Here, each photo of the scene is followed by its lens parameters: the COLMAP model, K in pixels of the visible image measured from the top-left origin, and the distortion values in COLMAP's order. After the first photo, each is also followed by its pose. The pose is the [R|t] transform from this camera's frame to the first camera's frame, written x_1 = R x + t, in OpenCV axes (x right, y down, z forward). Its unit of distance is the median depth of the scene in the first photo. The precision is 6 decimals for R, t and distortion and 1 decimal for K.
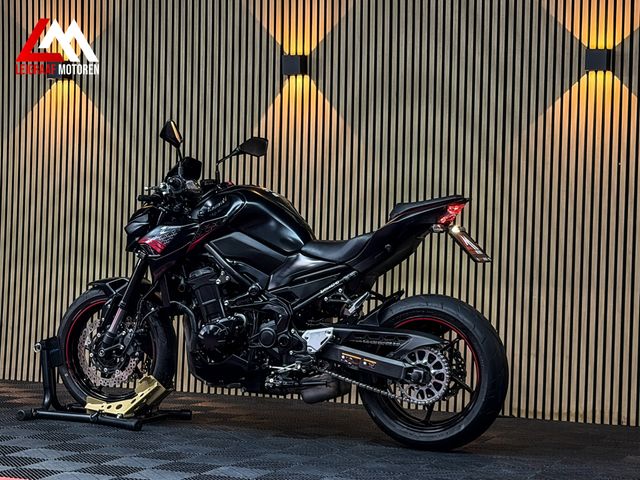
lens RADIAL K [[1426.7, 0, 320.0], [0, 1426.7, 240.0], [0, 0, 1]] dist [0.110018, 0.327920]
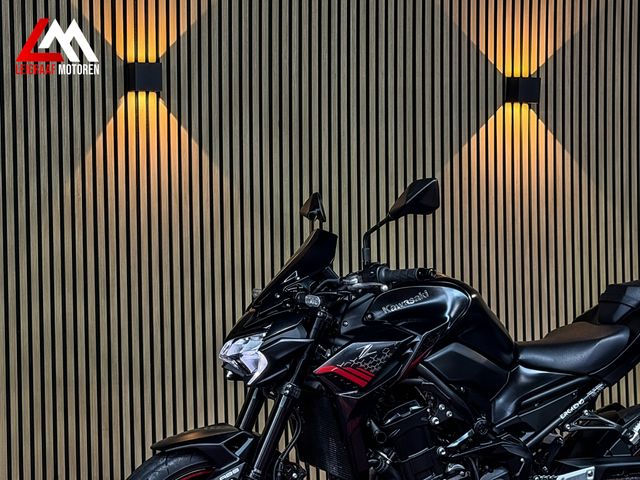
lens RADIAL K [[1426.7, 0, 320.0], [0, 1426.7, 240.0], [0, 0, 1]] dist [0.110018, 0.327920]
pose [[0.693634, -0.044707, 0.718939, -0.527906], [0.039507, 0.998931, 0.024002, -0.065633], [-0.719244, 0.011754, 0.694658, 0.528856]]
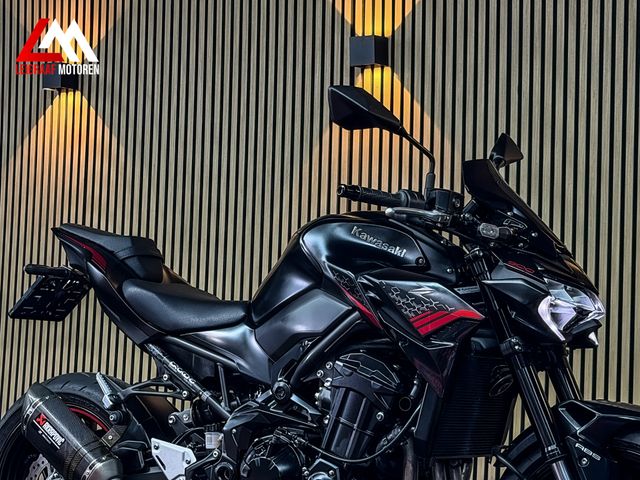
lens RADIAL K [[1426.7, 0, 320.0], [0, 1426.7, 240.0], [0, 0, 1]] dist [0.110018, 0.327920]
pose [[0.985789, -0.005538, -0.167899, 0.082995], [-0.004628, 0.998182, -0.060096, 0.007661], [0.167926, 0.060019, 0.983971, 0.389955]]
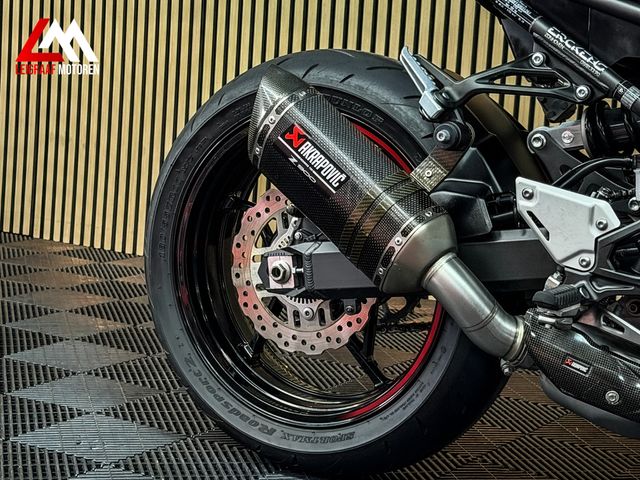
lens RADIAL K [[1426.7, 0, 320.0], [0, 1426.7, 240.0], [0, 0, 1]] dist [0.110018, 0.327920]
pose [[0.986817, 0.043187, -0.155969, -0.063335], [-0.019829, 0.988741, 0.148320, 0.021796], [0.160618, -0.143272, 0.976563, 0.635992]]
